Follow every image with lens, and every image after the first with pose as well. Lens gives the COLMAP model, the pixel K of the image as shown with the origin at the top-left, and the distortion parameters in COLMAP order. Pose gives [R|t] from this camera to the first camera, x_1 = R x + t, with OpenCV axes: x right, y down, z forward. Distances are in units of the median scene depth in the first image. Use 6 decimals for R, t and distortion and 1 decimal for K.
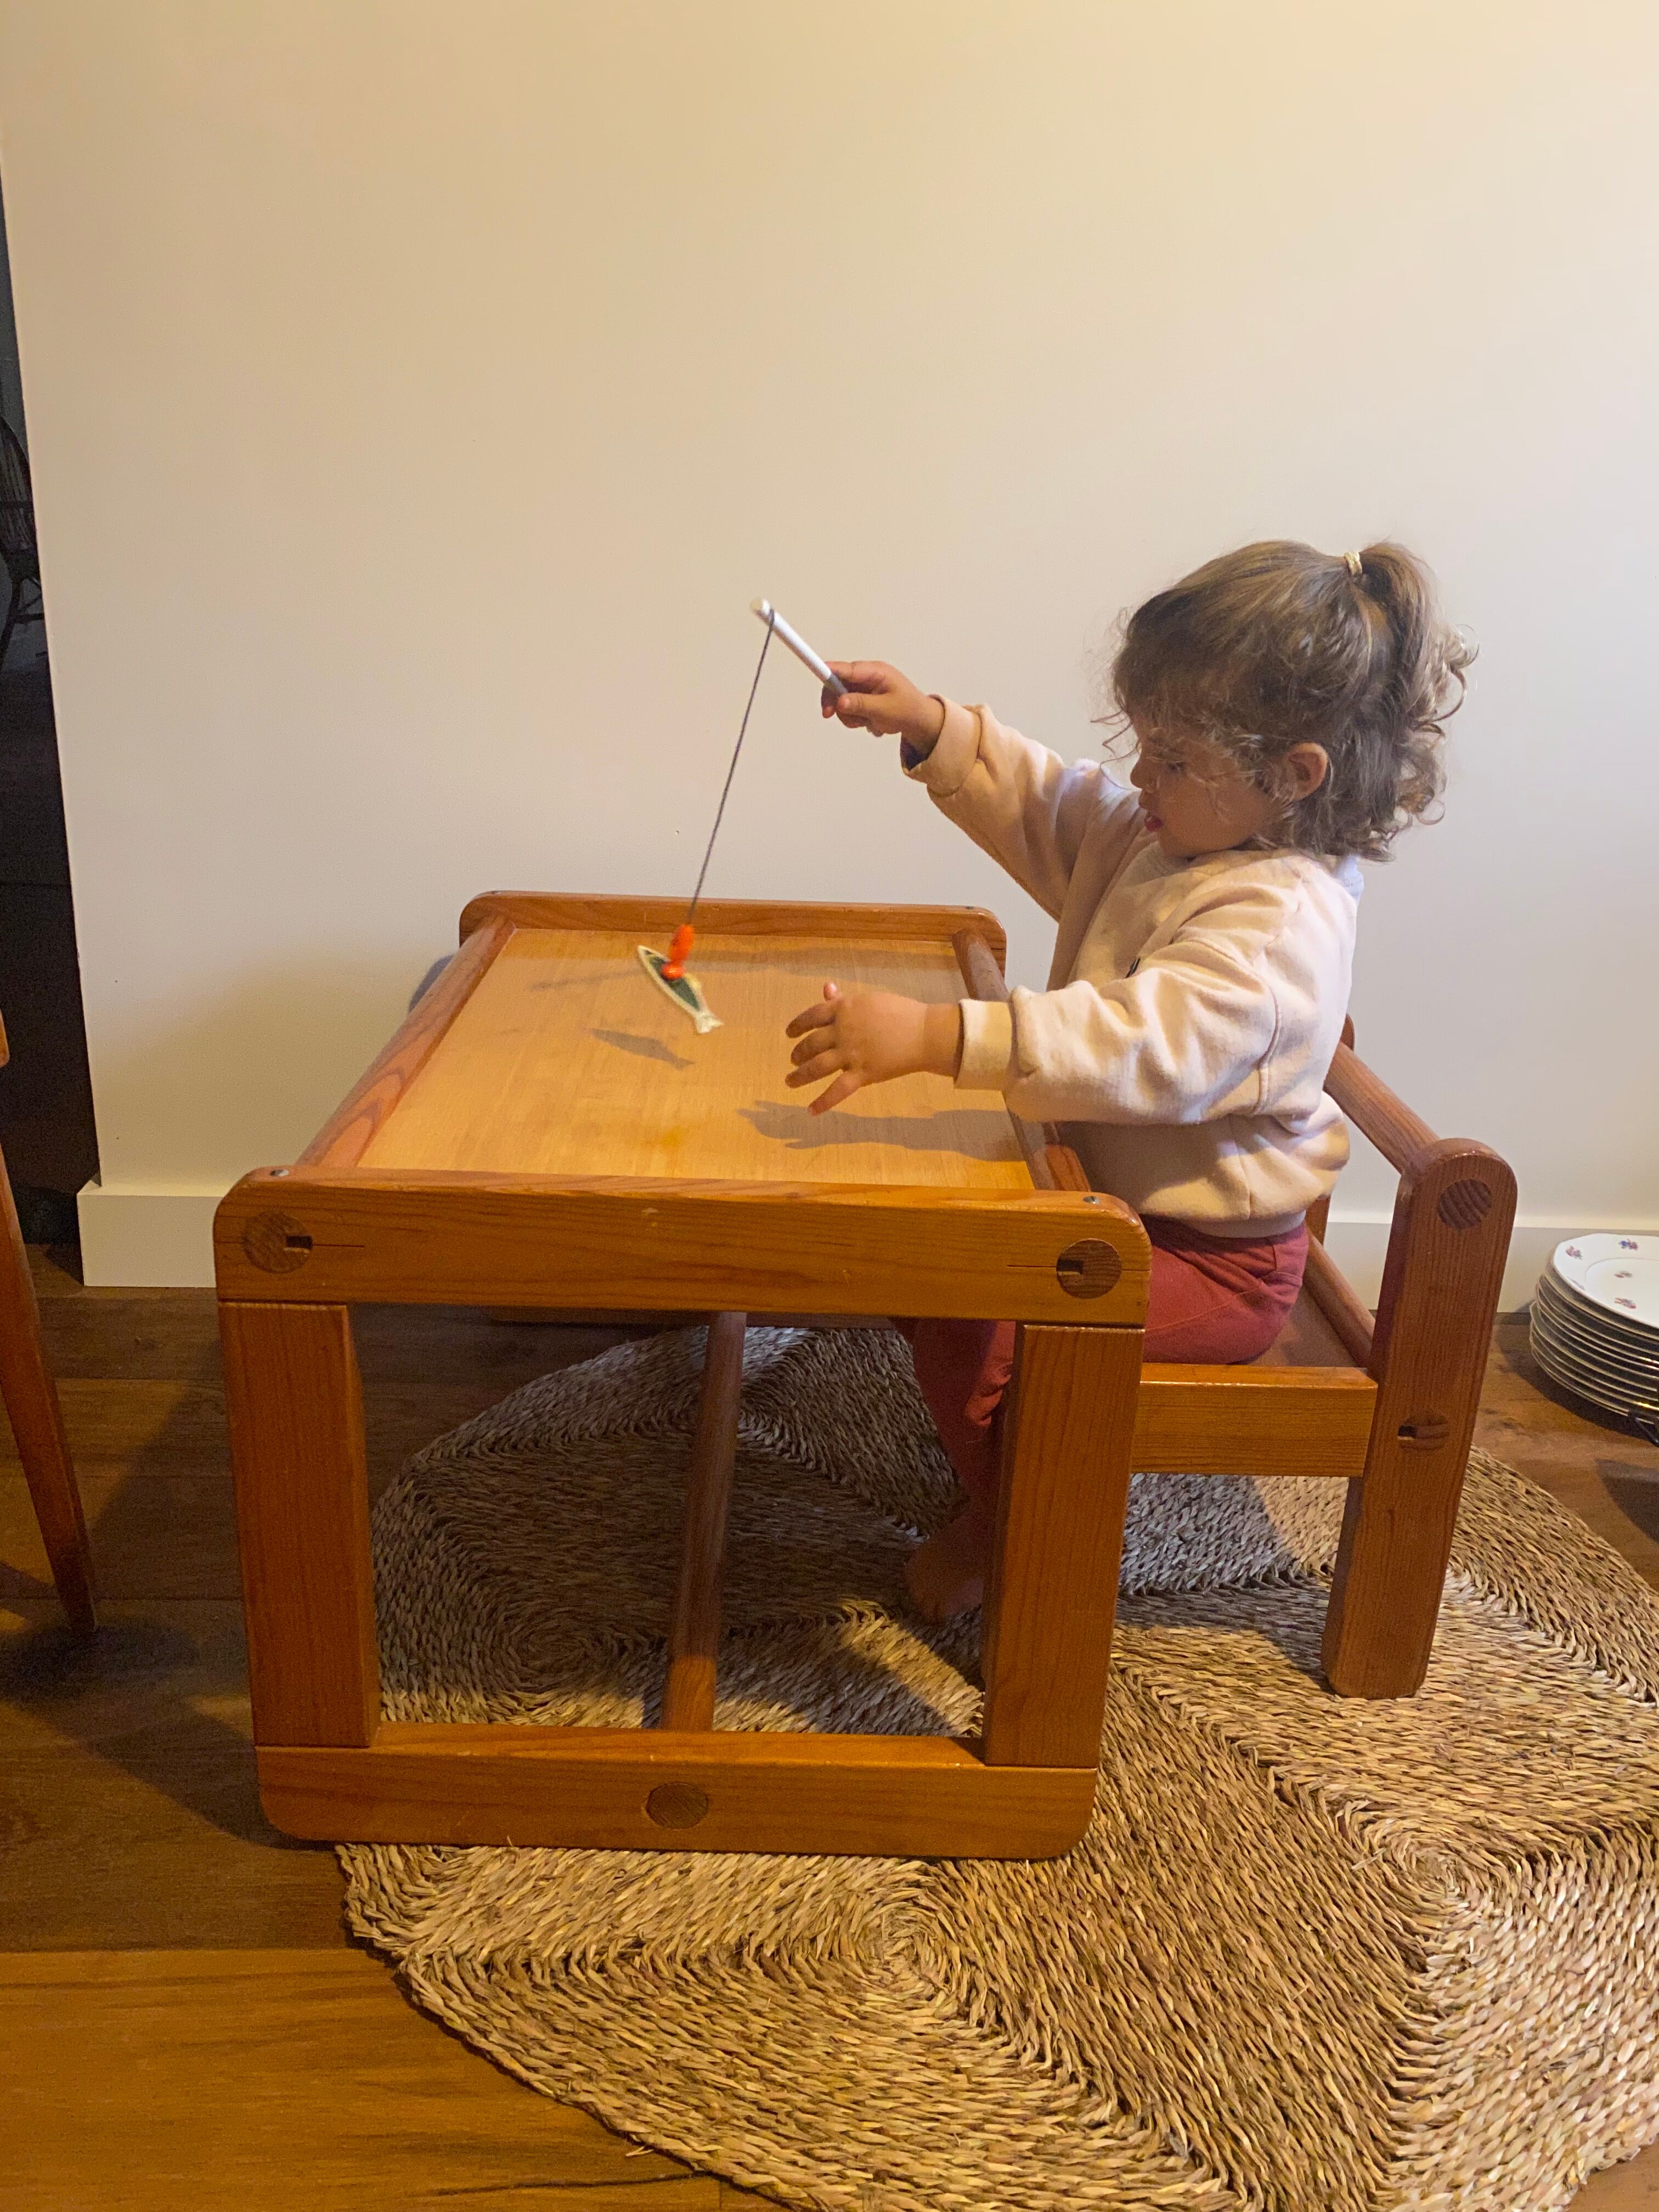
lens RADIAL K [[1660.2, 0, 856.5], [0, 1660.2, 1100.2], [0, 0, 1]] dist [0.002307, 0.013403]
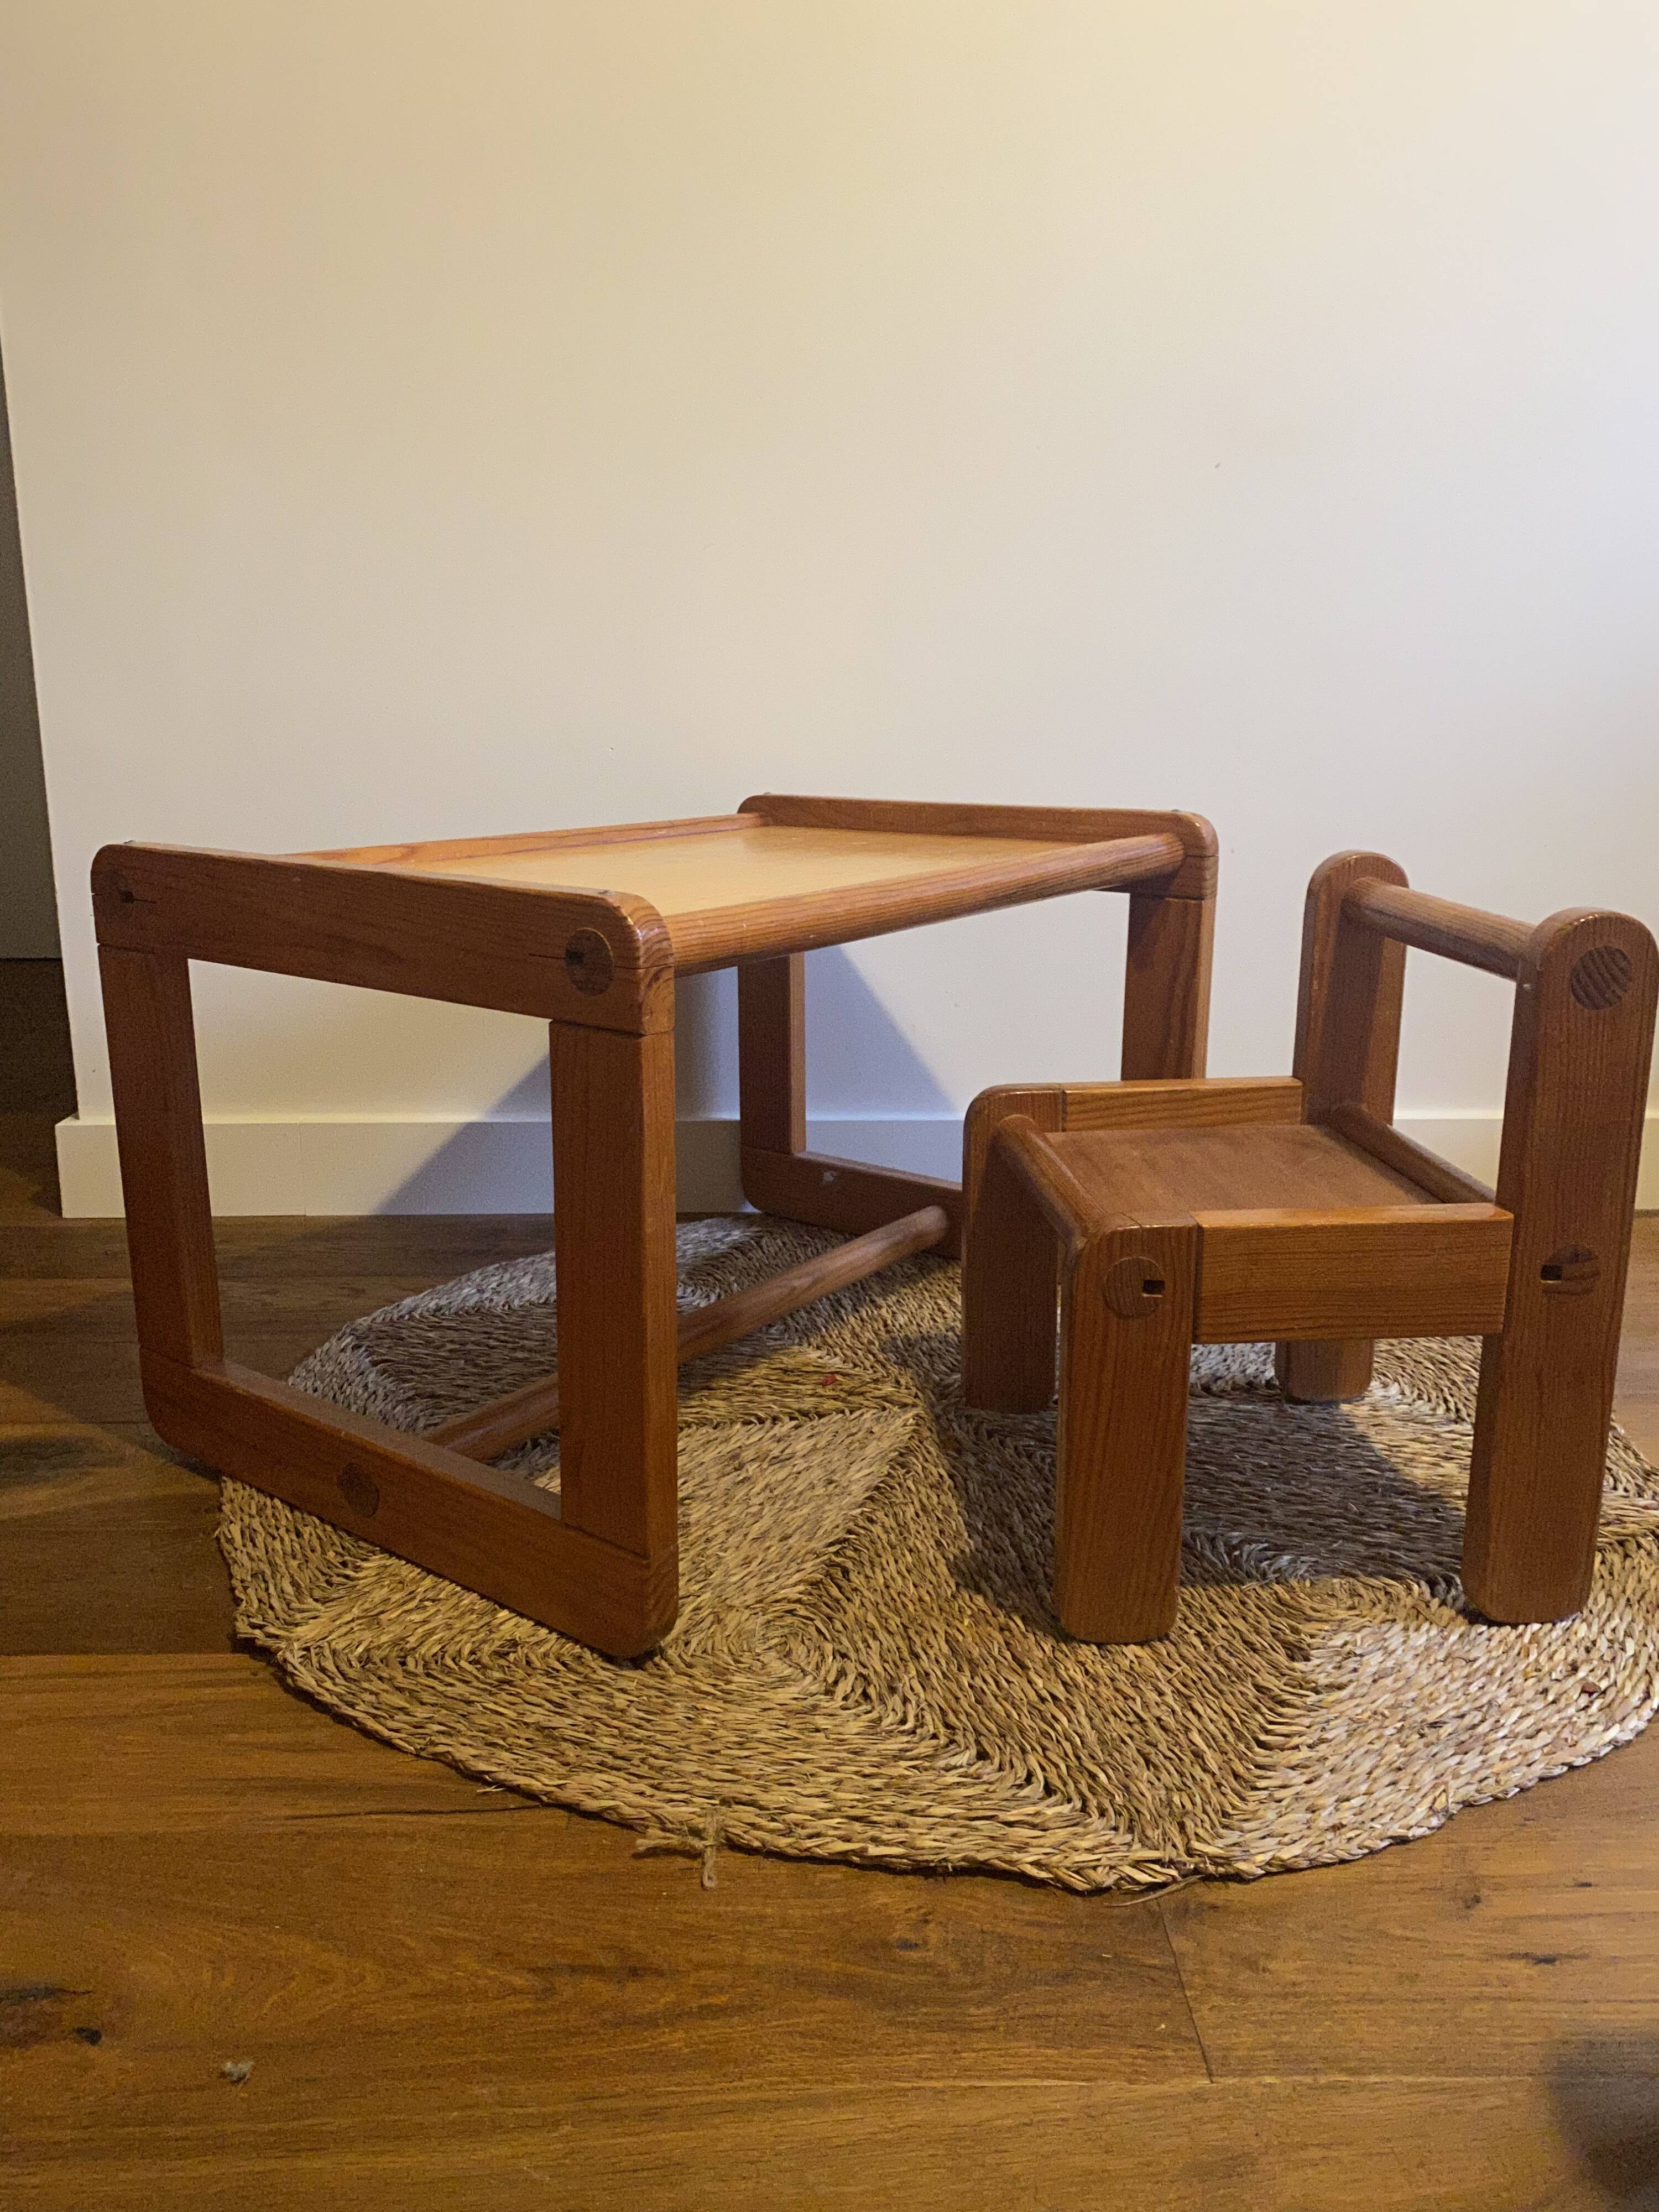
lens RADIAL K [[1660.2, 0, 824.3], [0, 1660.2, 1096.3], [0, 0, 1]] dist [0.002307, 0.013403]
pose [[0.997584, -0.041906, -0.055409, 0.126165], [0.035797, 0.993617, -0.106978, 0.289477], [0.059539, 0.104736, 0.992716, -0.025834]]
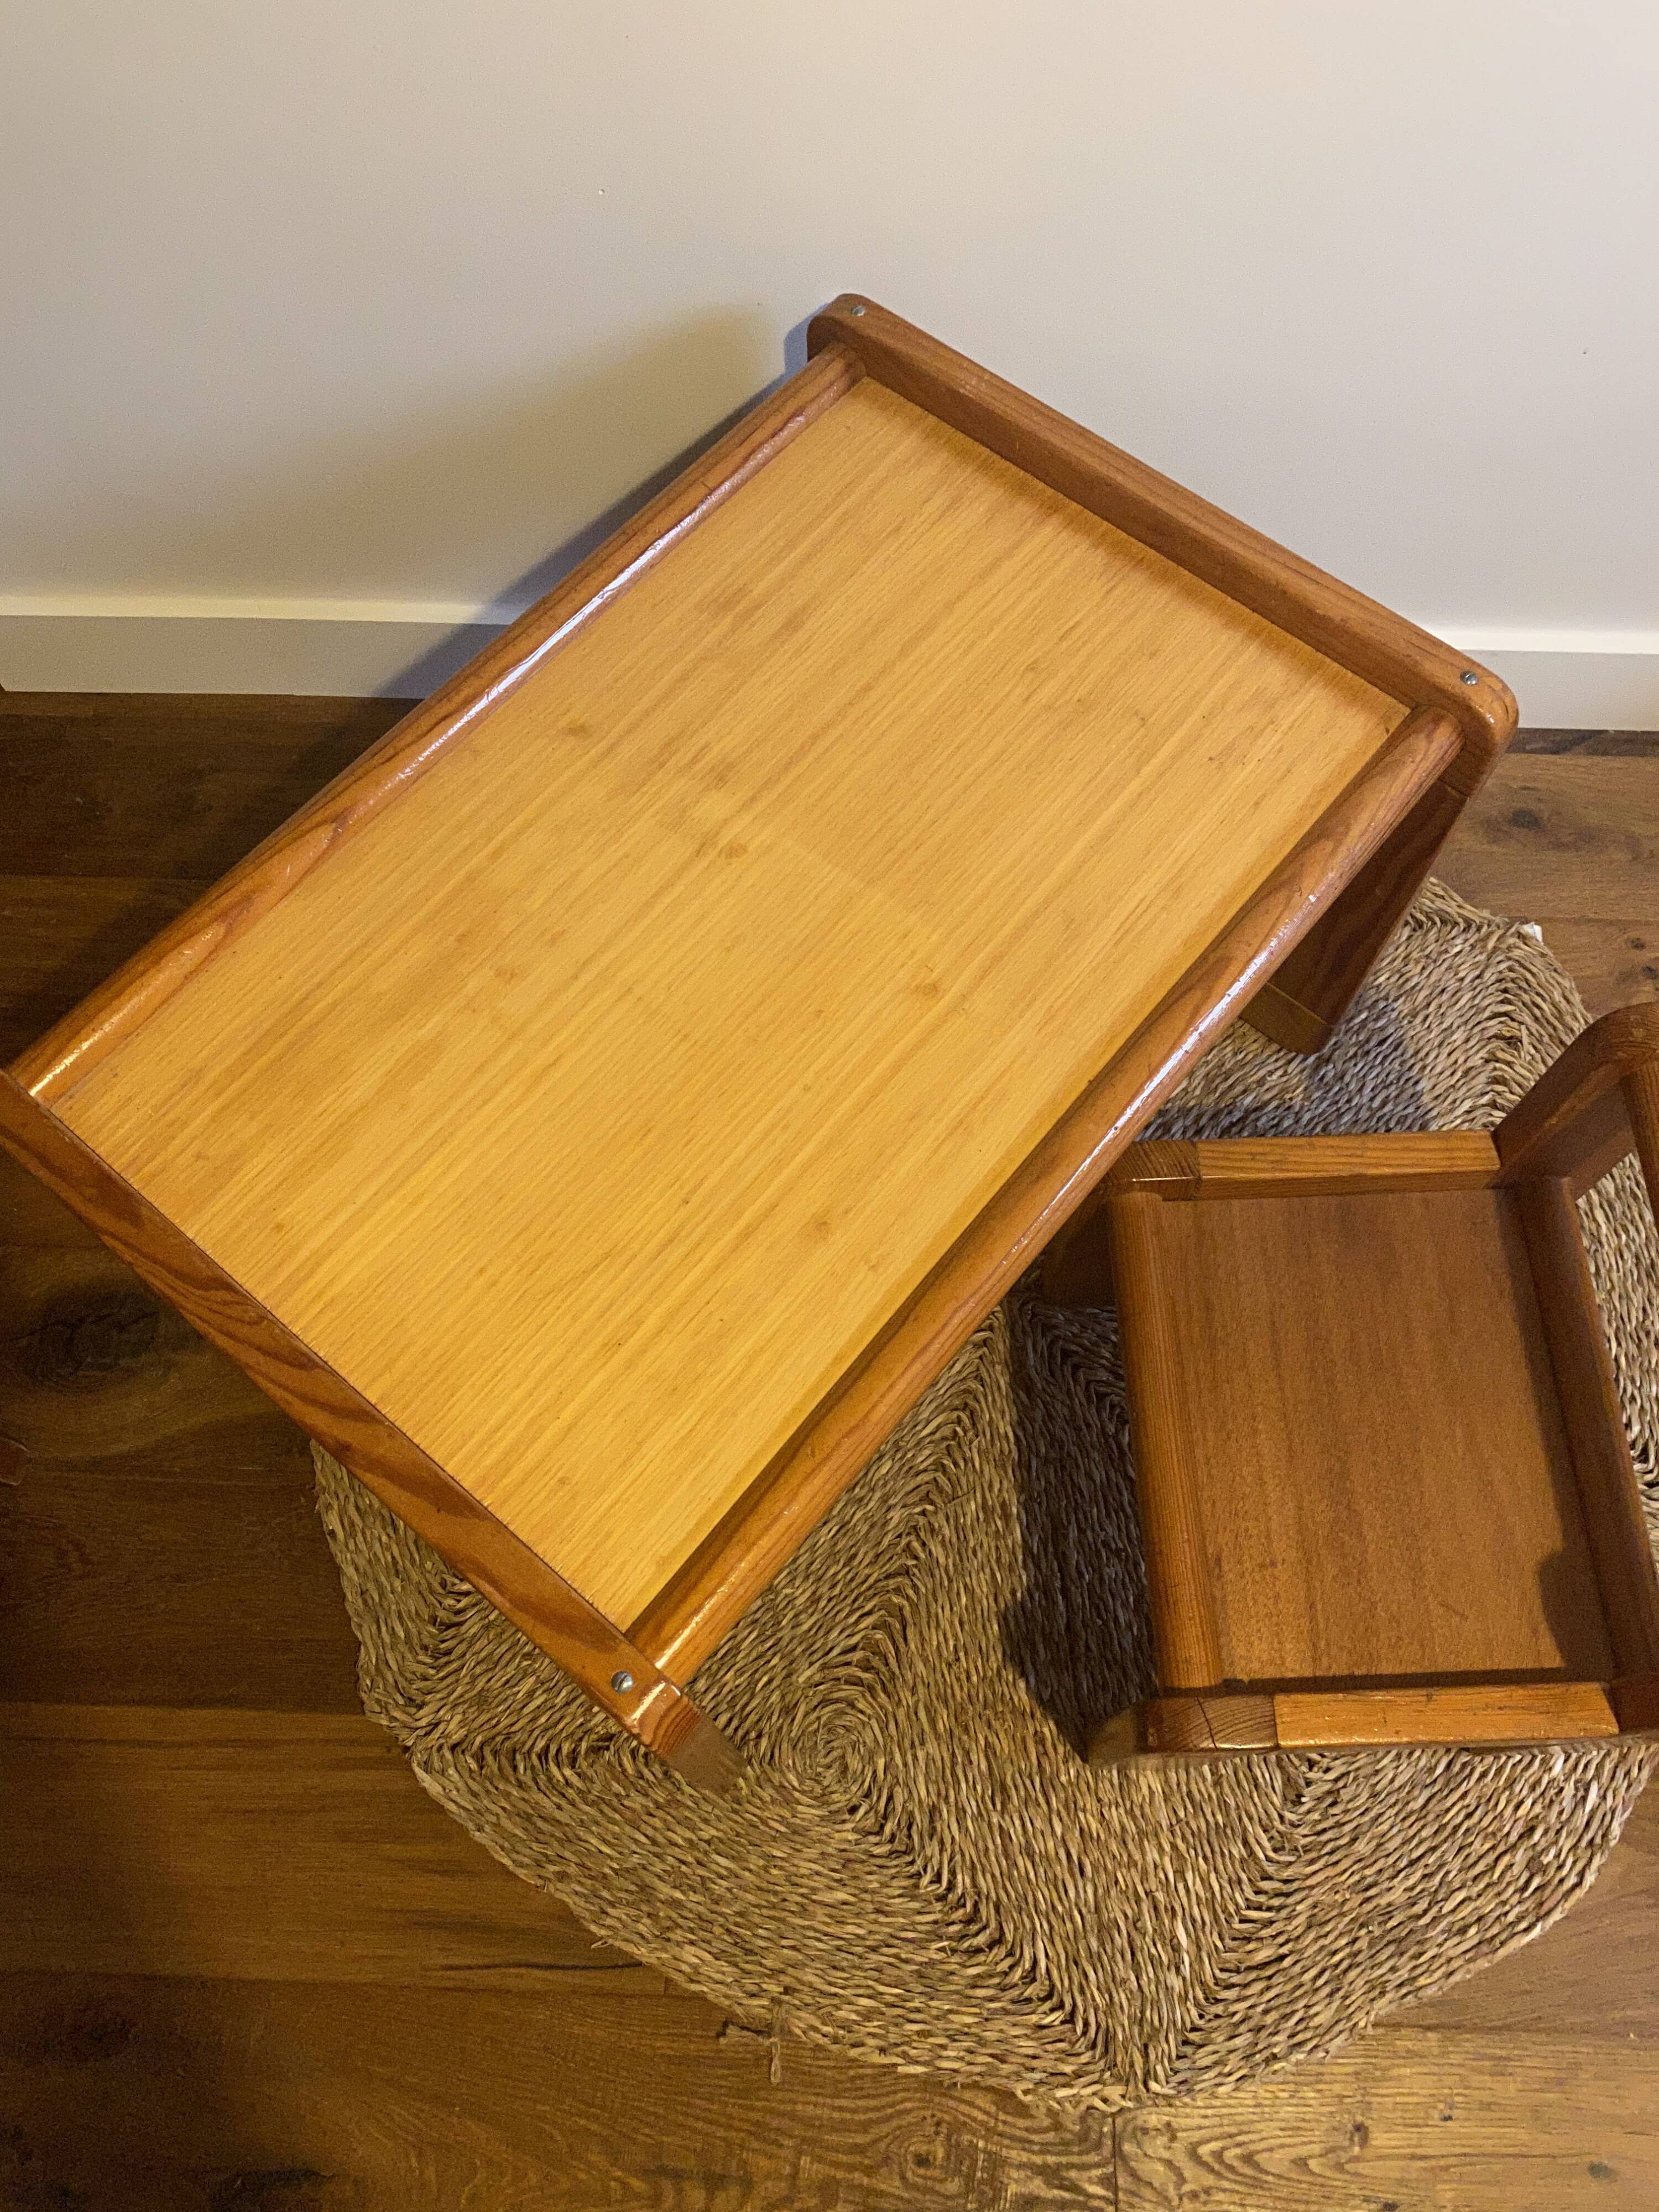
lens RADIAL K [[1660.2, 0, 844.8], [0, 1660.2, 1054.0], [0, 0, 1]] dist [0.002307, 0.013403]
pose [[0.993369, 0.065339, -0.094596, 0.110966], [0.021924, 0.700047, 0.713760, -0.644415], [0.112858, -0.711101, 0.693973, 0.551006]]
